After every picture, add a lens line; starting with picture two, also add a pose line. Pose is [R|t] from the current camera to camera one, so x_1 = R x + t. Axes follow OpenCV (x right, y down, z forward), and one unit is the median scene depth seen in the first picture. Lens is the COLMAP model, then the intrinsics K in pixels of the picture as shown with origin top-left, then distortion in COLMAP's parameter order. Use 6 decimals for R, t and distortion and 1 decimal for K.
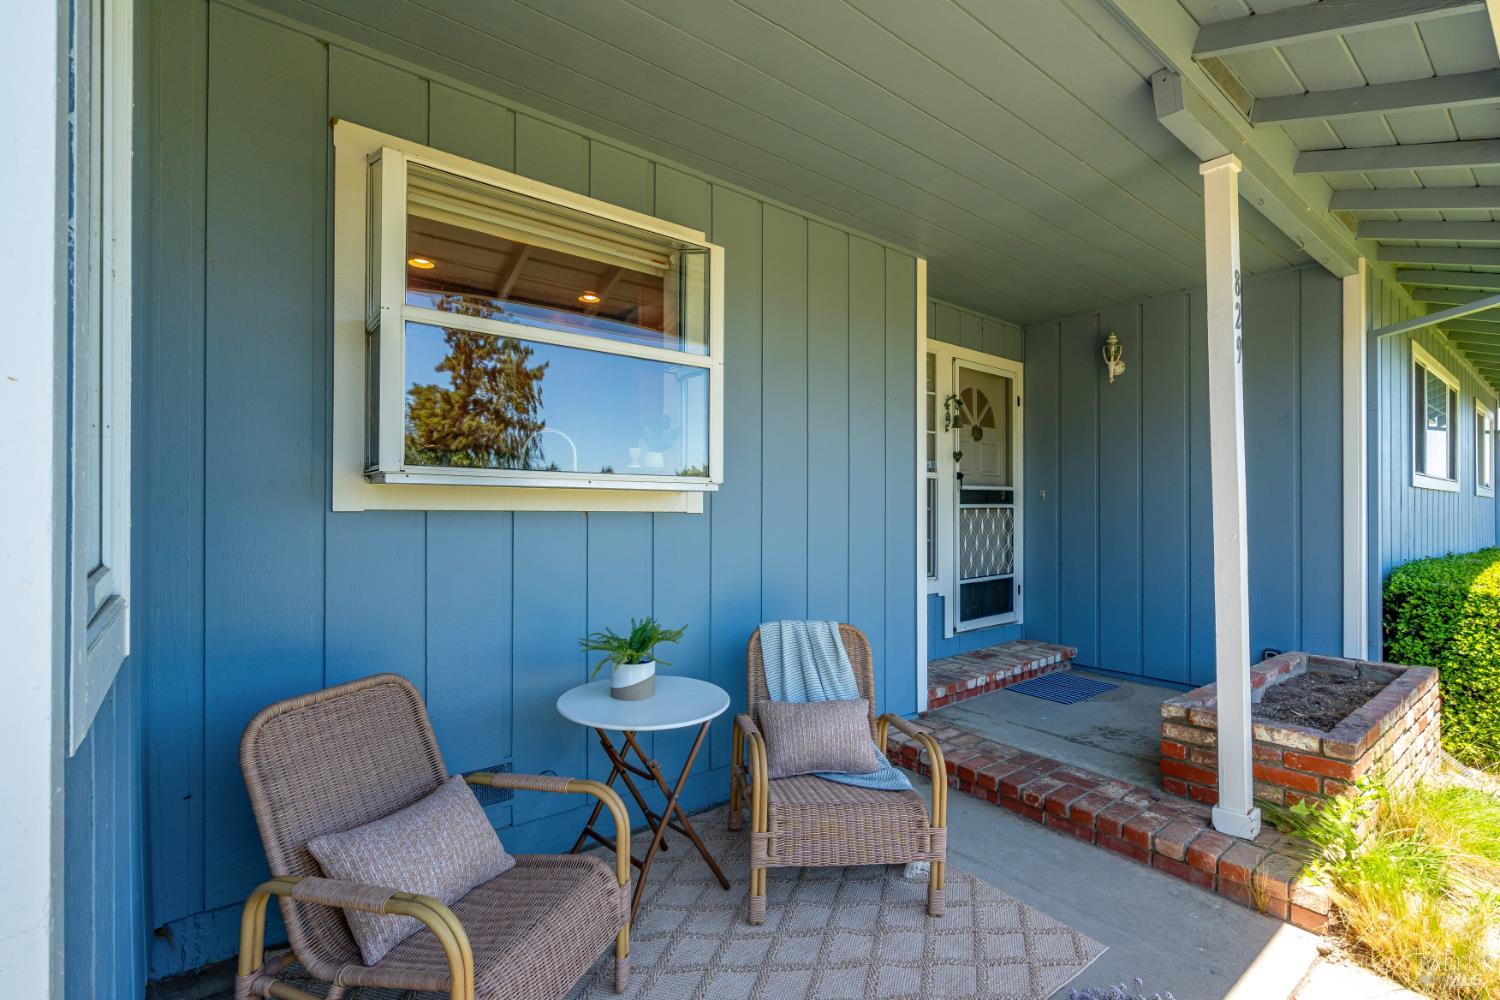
lens RADIAL K [[690.0, 0, 751.0], [0, 690.0, 502.8], [0, 0, 1]] dist [0.004698, 0.000157]
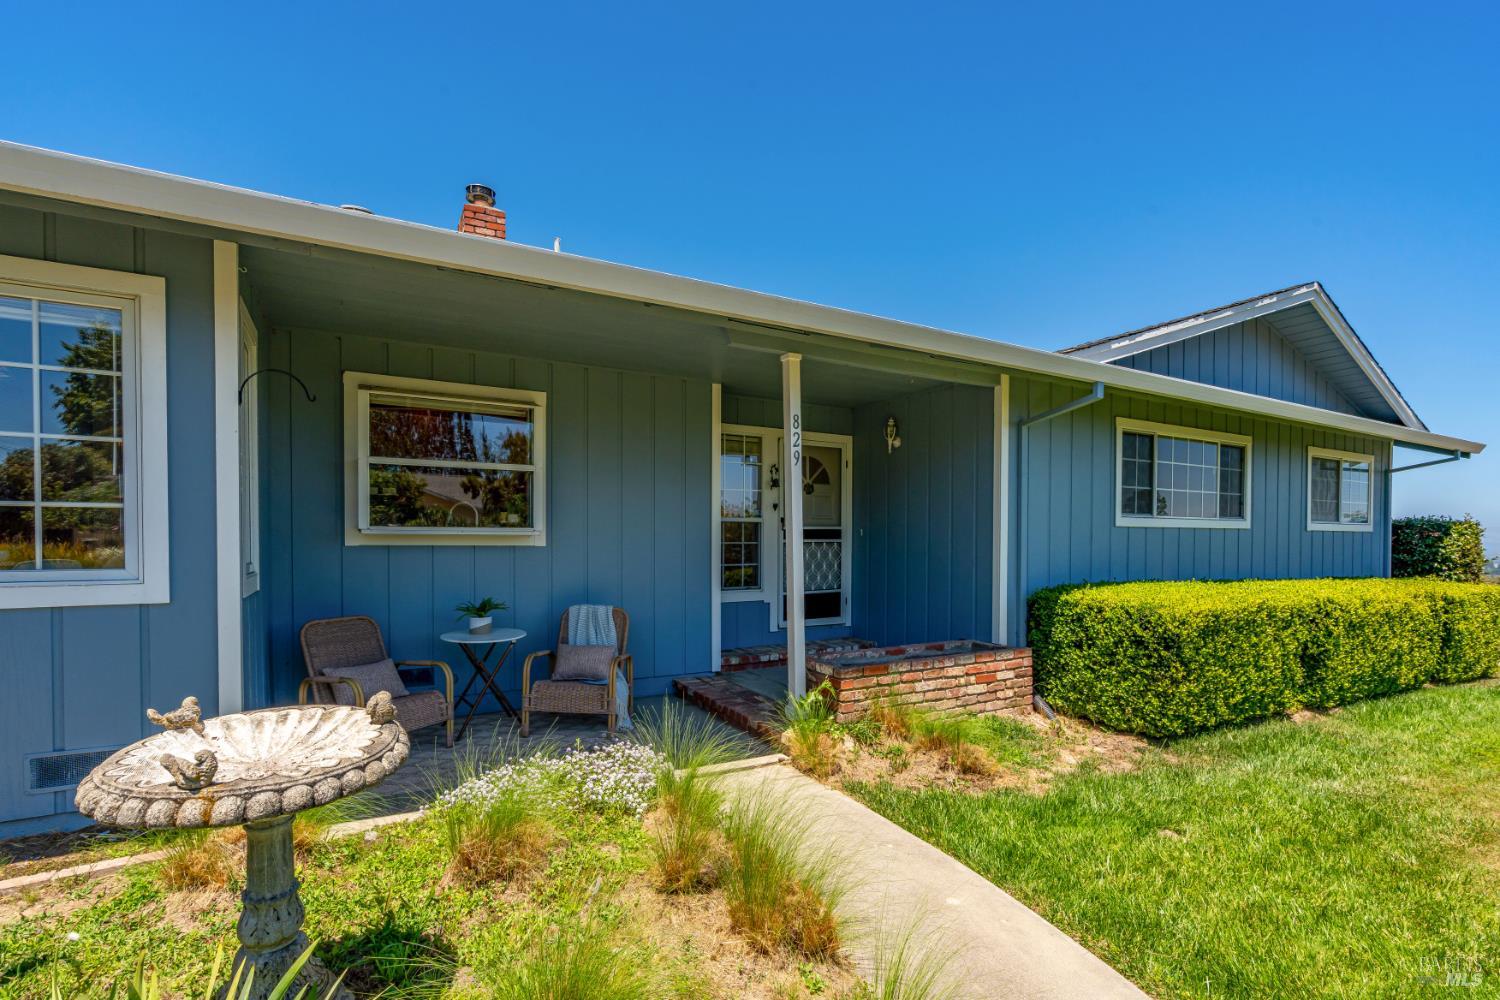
lens RADIAL K [[690.0, 0, 737.6], [0, 690.0, 550.0], [0, 0, 1]] dist [0.004698, 0.000157]
pose [[0.986341, 0.001482, -0.164712, 0.556657], [0.002394, 0.999725, 0.023328, -0.012753], [0.164701, -0.023404, 0.986066, -0.548218]]
